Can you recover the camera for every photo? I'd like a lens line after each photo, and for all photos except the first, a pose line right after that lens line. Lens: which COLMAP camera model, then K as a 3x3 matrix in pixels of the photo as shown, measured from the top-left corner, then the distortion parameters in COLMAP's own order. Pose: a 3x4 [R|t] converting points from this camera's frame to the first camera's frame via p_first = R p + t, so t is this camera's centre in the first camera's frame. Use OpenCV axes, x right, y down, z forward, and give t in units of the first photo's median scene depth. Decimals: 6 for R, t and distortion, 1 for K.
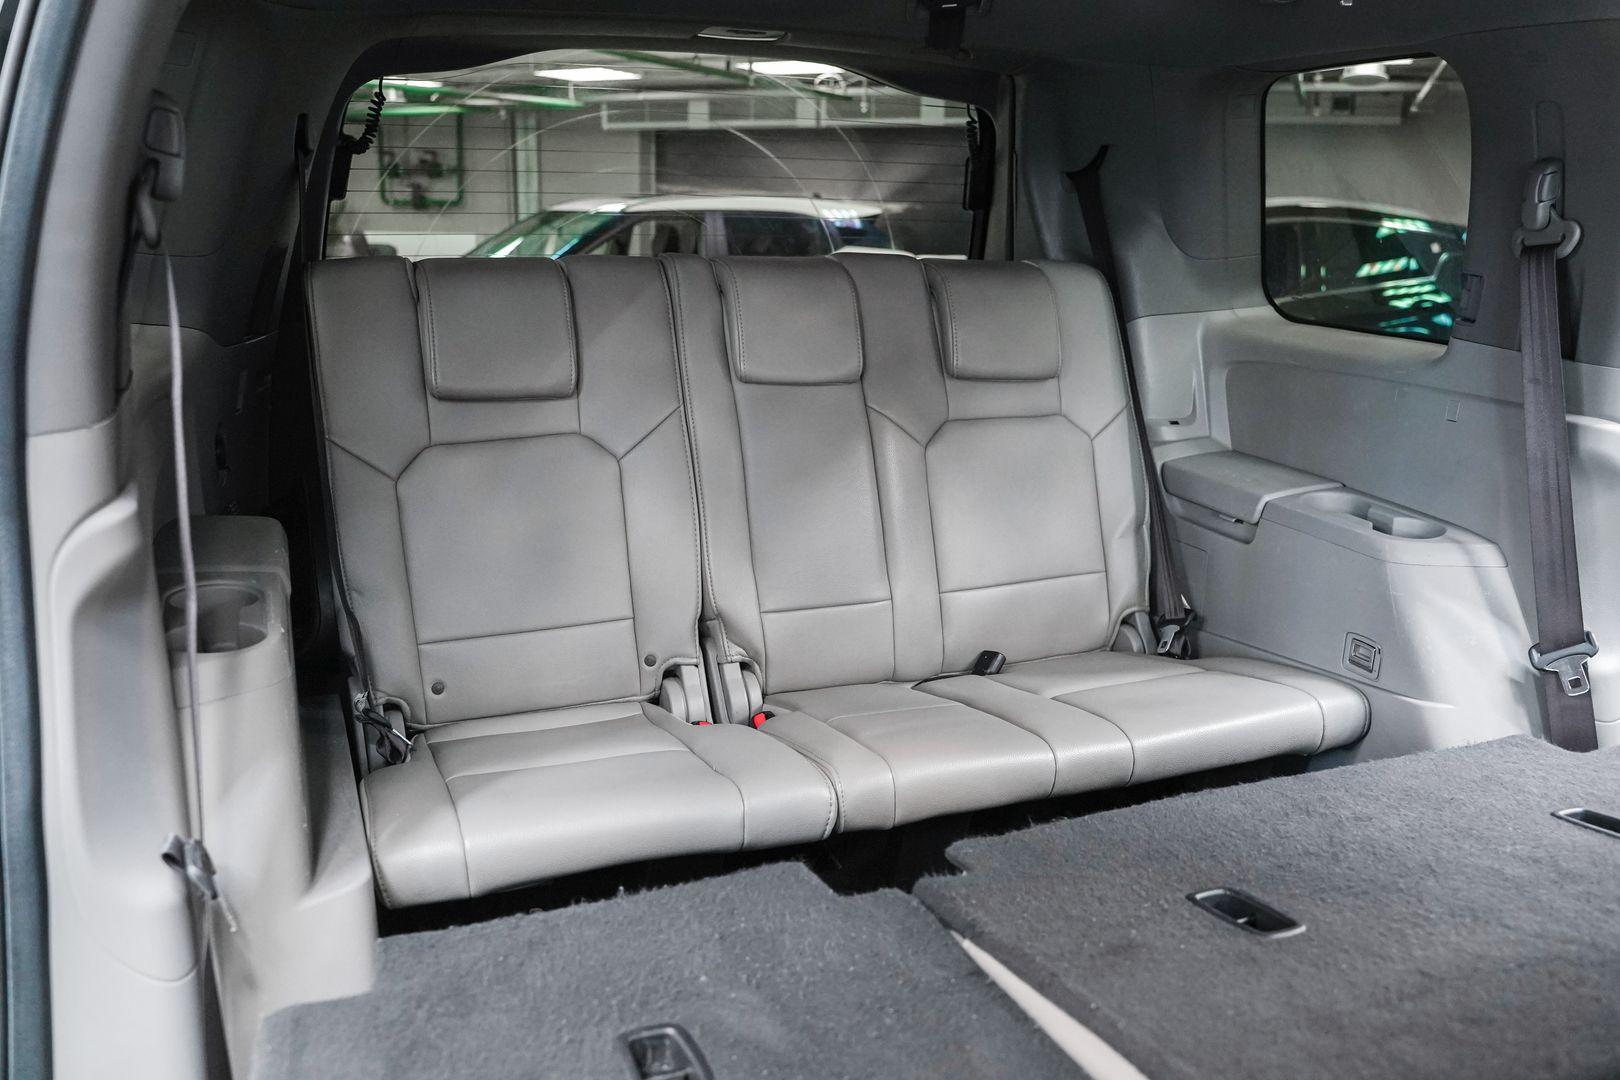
lens RADIAL K [[1322.7, 0, 810.9], [0, 1322.7, 523.3], [0, 0, 1]] dist [-0.116708, 0.094448]
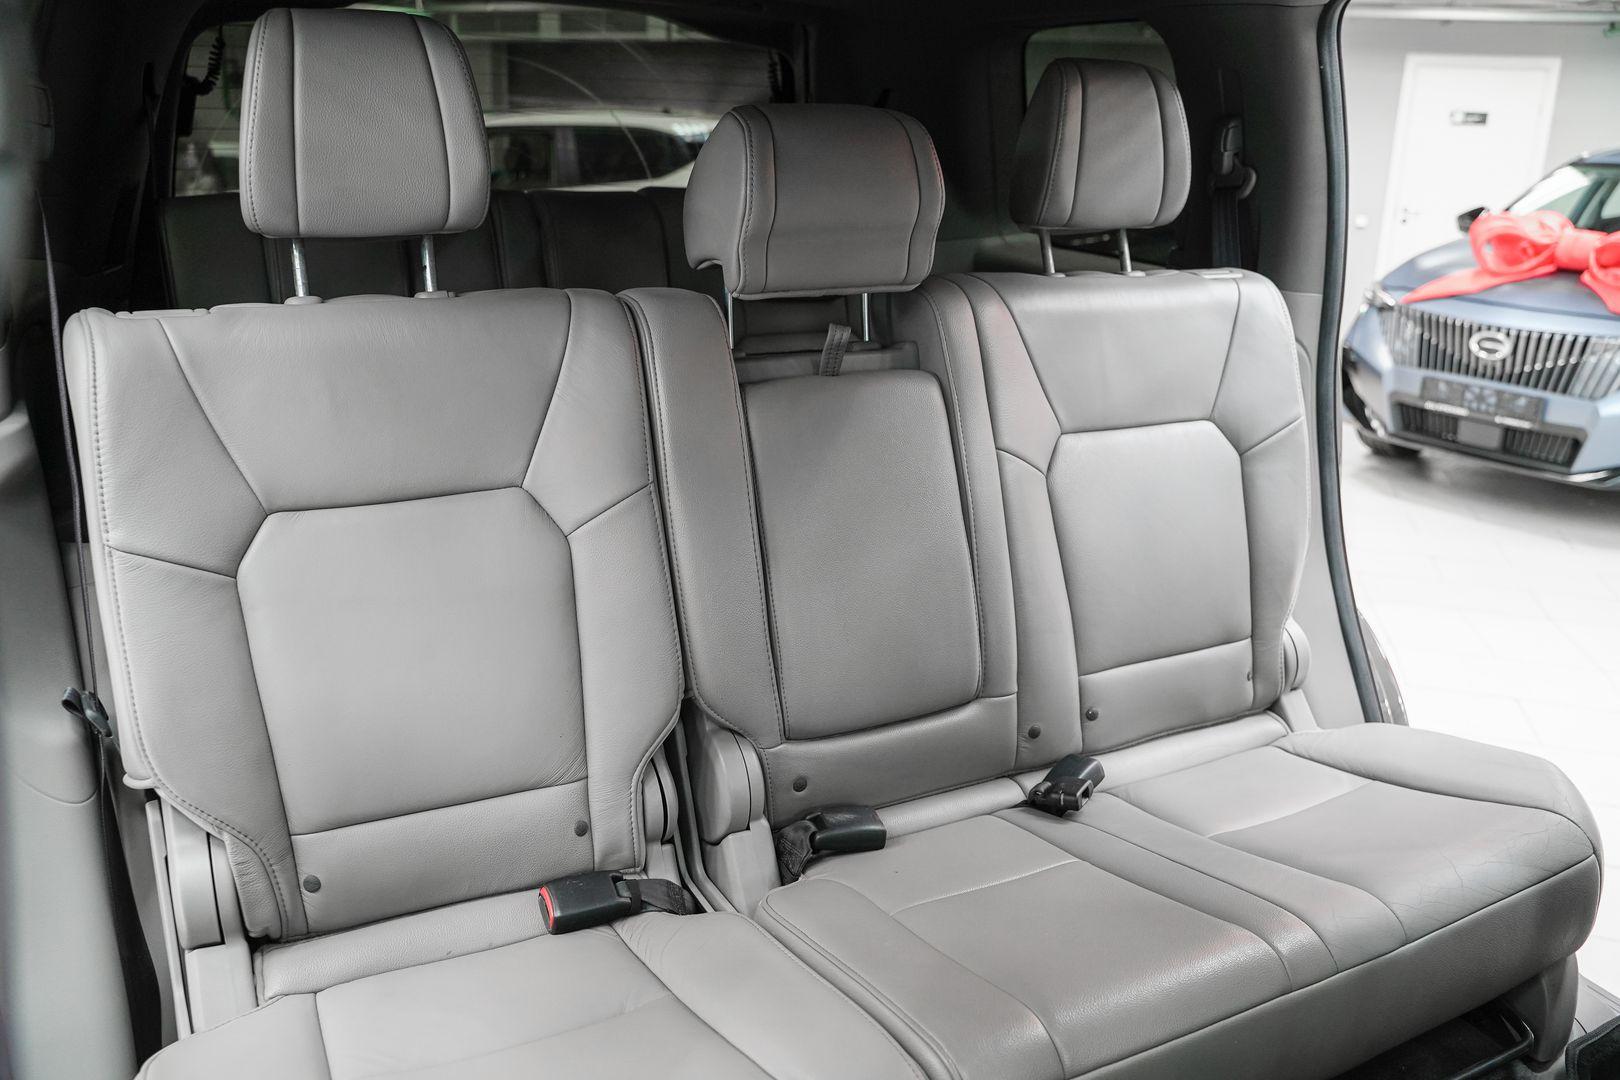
lens RADIAL K [[1309.3, 0, 810.0], [0, 1309.3, 540.0], [0, 0, 1]] dist [-0.118553, 0.094609]
pose [[0.995111, -0.018811, 0.096954, 0.049550], [0.010841, 0.996566, 0.082090, 0.006158], [-0.098165, -0.080637, 0.991898, -0.141277]]
